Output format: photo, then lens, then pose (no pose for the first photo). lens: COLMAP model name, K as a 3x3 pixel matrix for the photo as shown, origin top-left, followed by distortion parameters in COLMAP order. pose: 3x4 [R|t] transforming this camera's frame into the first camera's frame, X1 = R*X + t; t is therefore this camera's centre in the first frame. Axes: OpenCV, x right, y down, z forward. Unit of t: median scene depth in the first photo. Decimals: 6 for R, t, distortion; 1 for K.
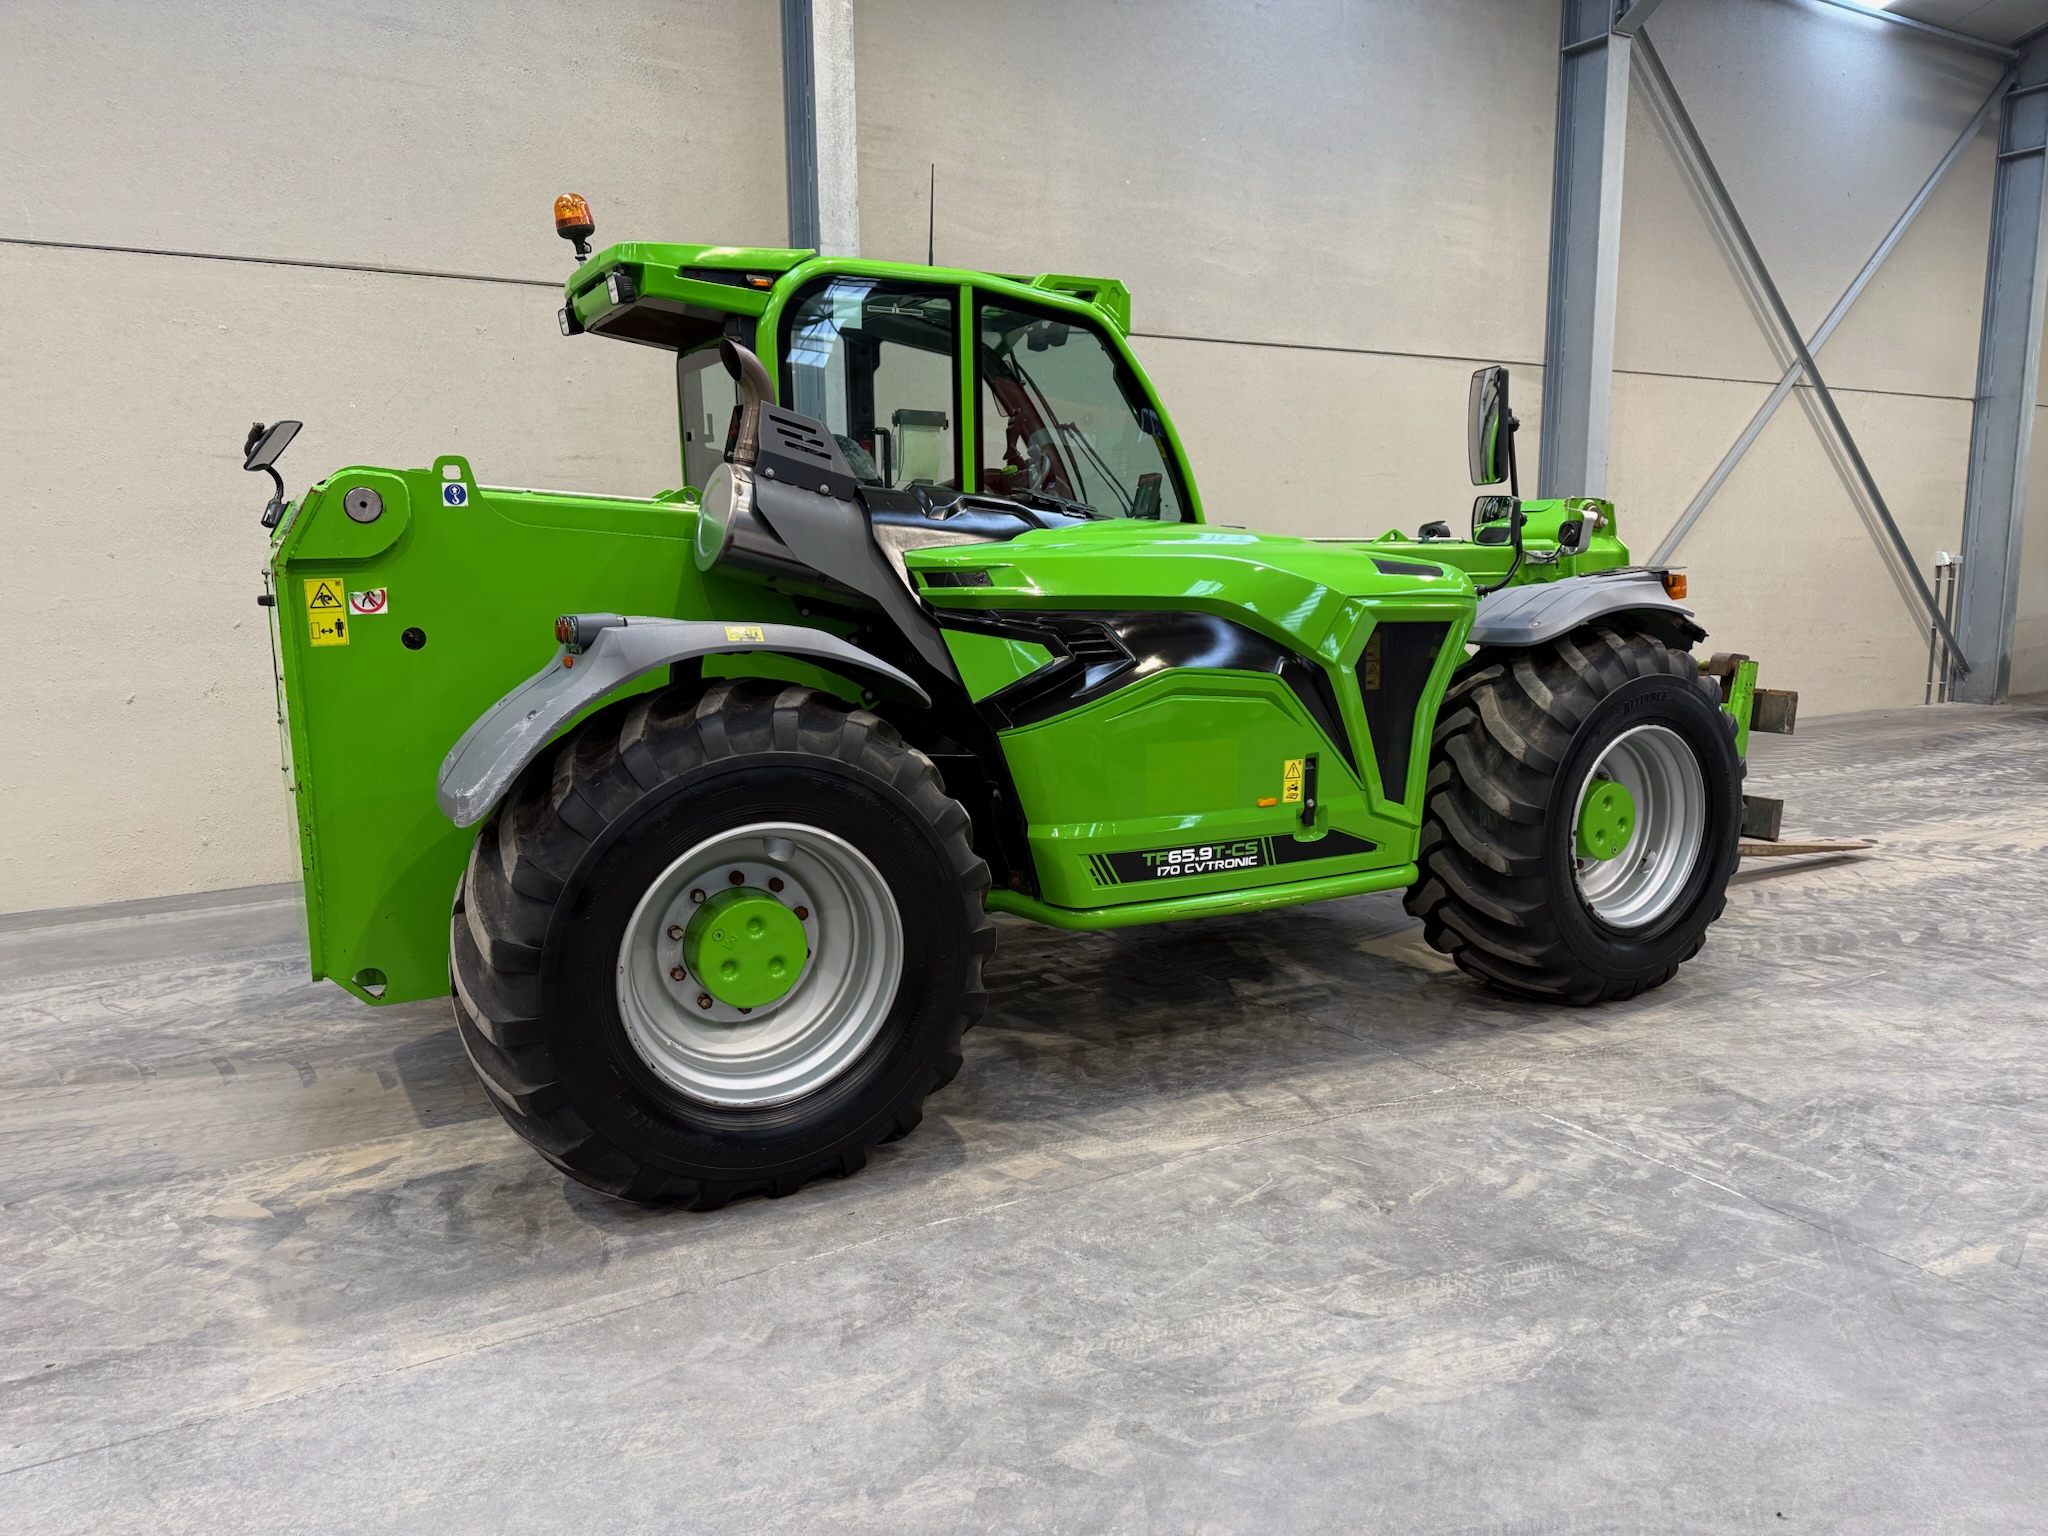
lens RADIAL K [[1445.4, 0, 1026.7], [0, 1445.4, 767.4], [0, 0, 1]] dist [0.040929, -0.050173]
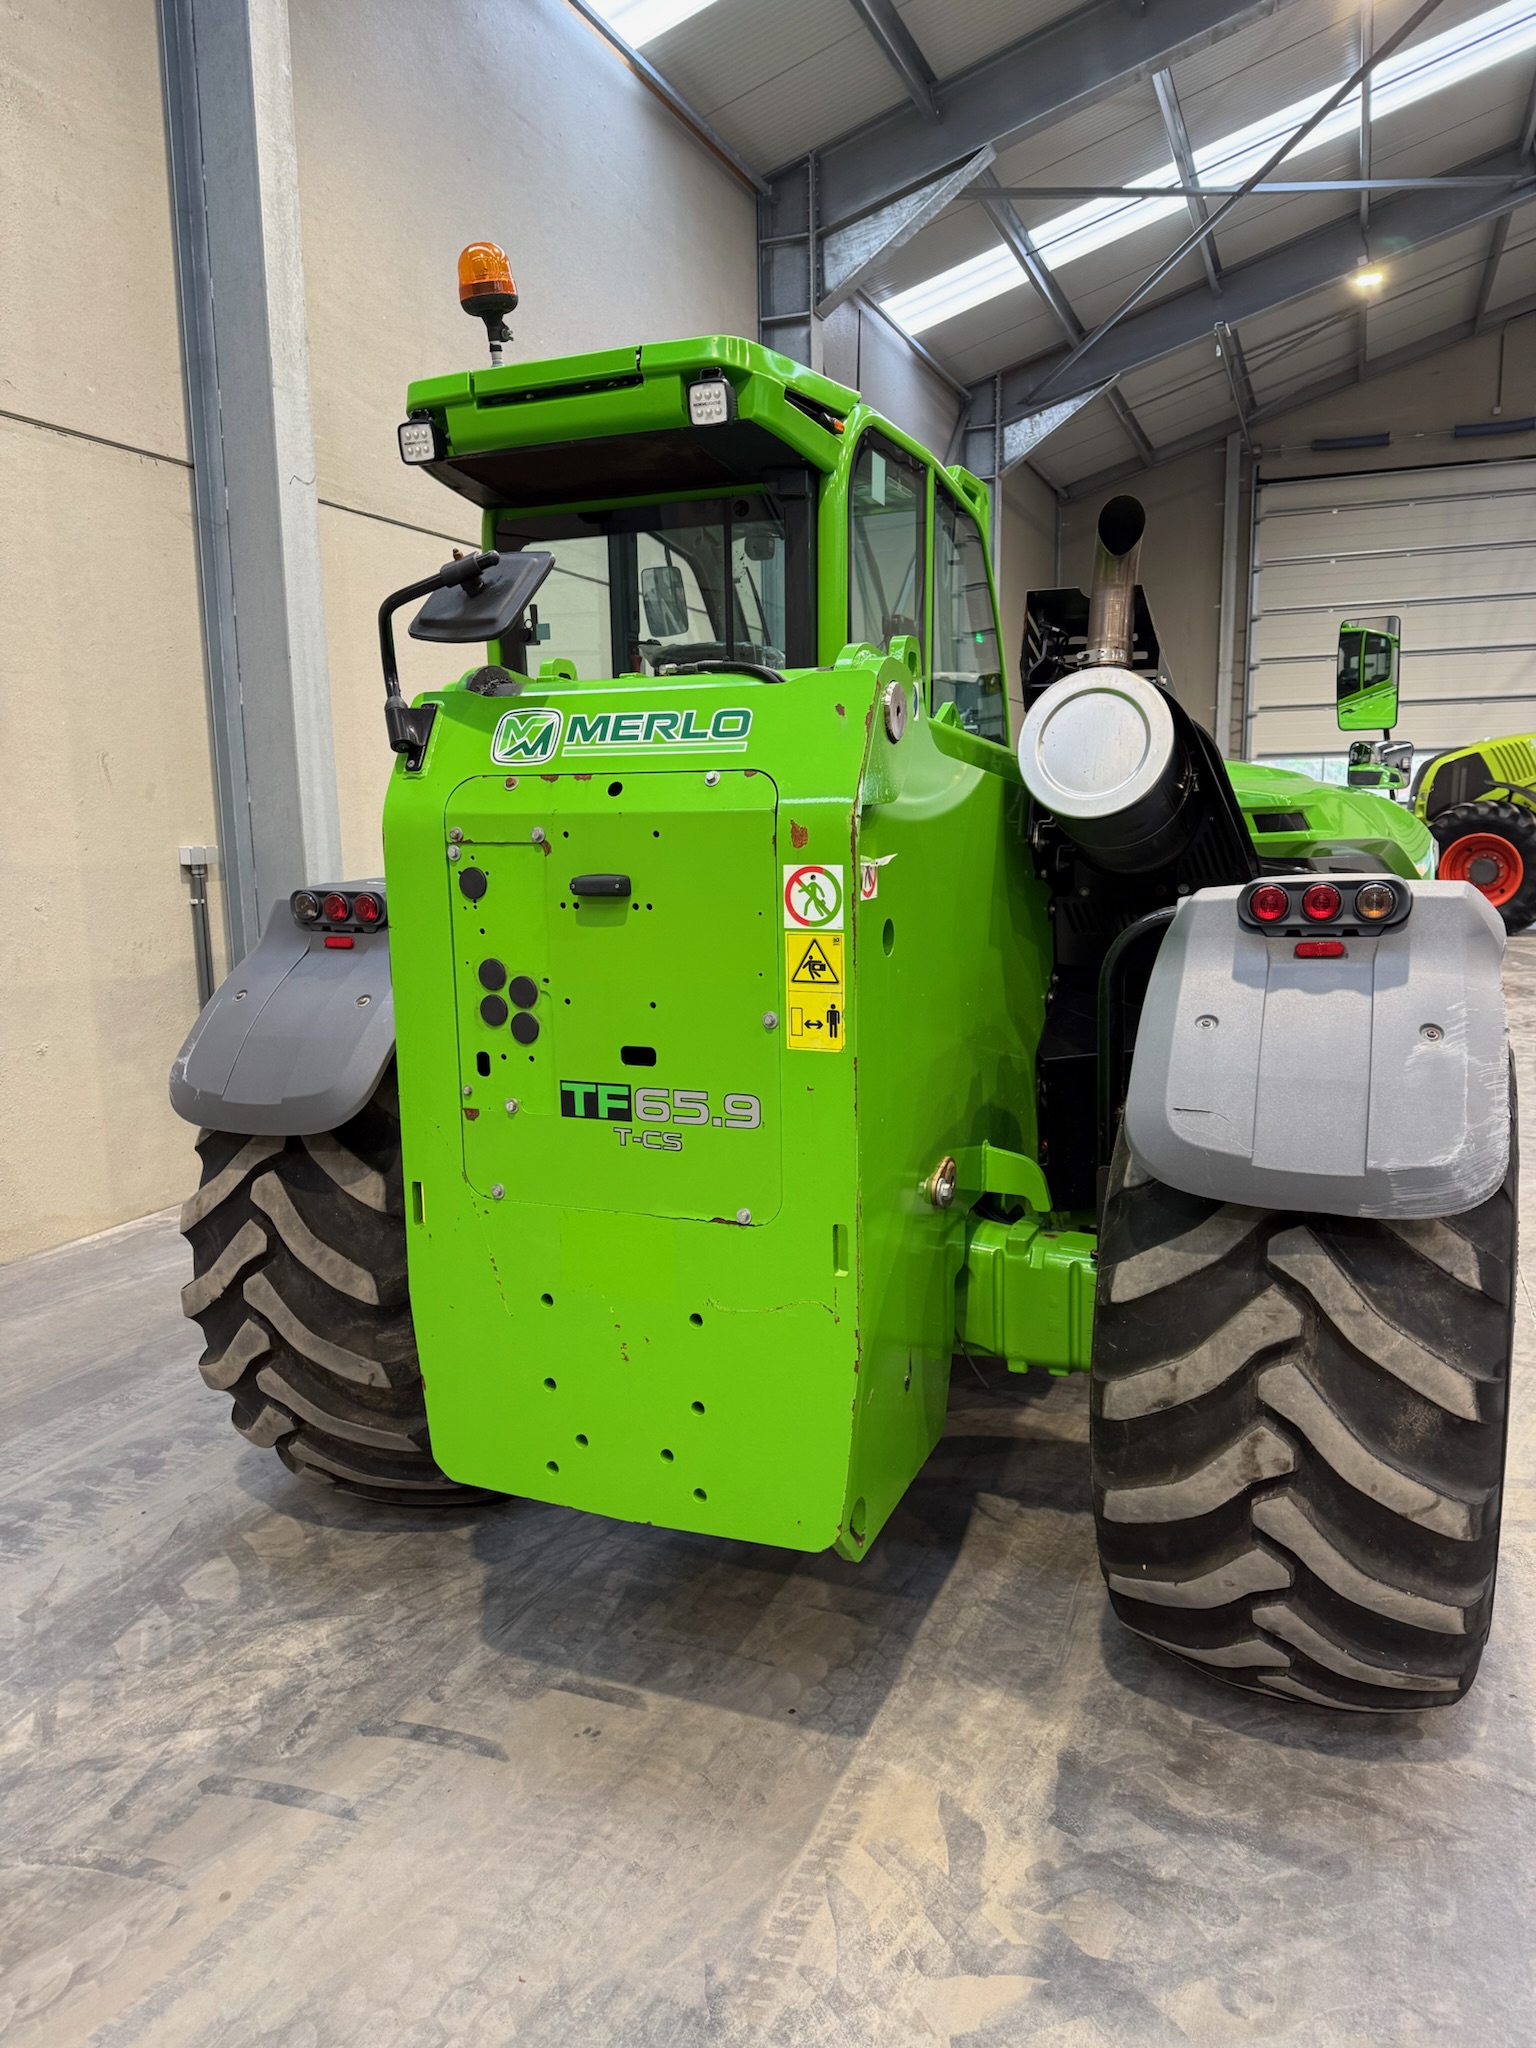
lens RADIAL K [[1445.4, 0, 769.7], [0, 1445.4, 1015.3], [0, 0, 1]] dist [0.040929, -0.050173]
pose [[0.790662, -0.093996, 0.604995, -0.676617], [0.101353, 0.994606, 0.022072, -0.059832], [-0.603806, 0.043867, 0.795924, 0.455005]]
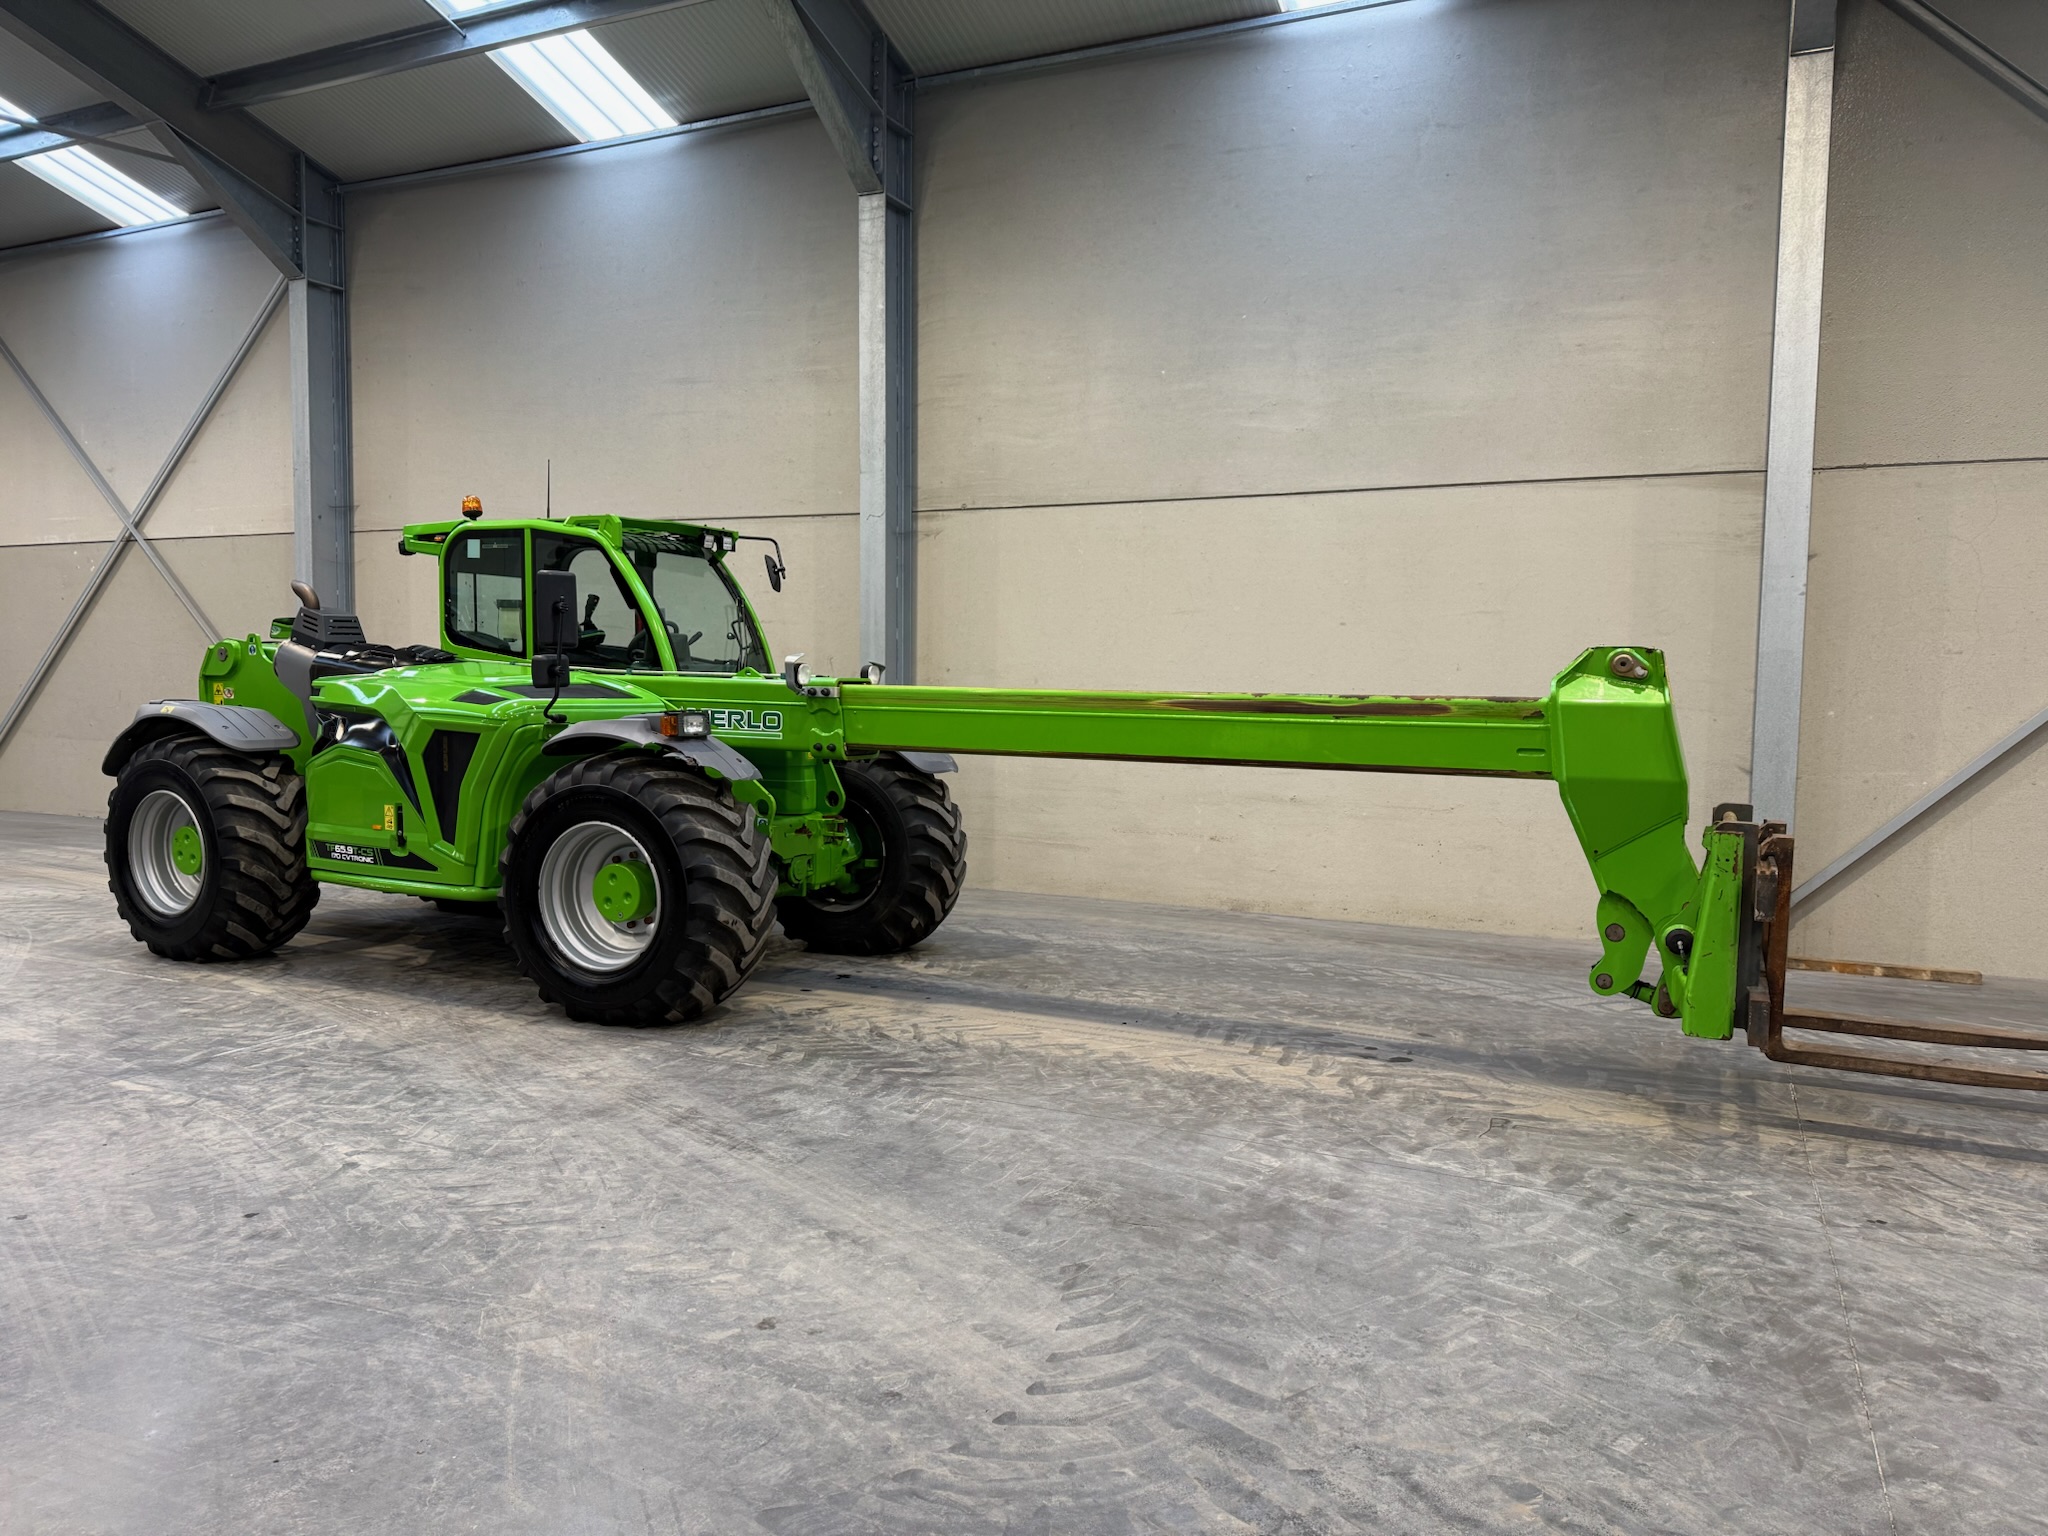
lens RADIAL K [[1445.4, 0, 1027.5], [0, 1445.4, 769.2], [0, 0, 1]] dist [0.040929, -0.050173]
pose [[0.566713, 0.069962, -0.820939, 1.865218], [-0.138419, 0.990311, -0.011158, -0.121694], [0.812204, 0.119957, 0.570906, 0.571254]]
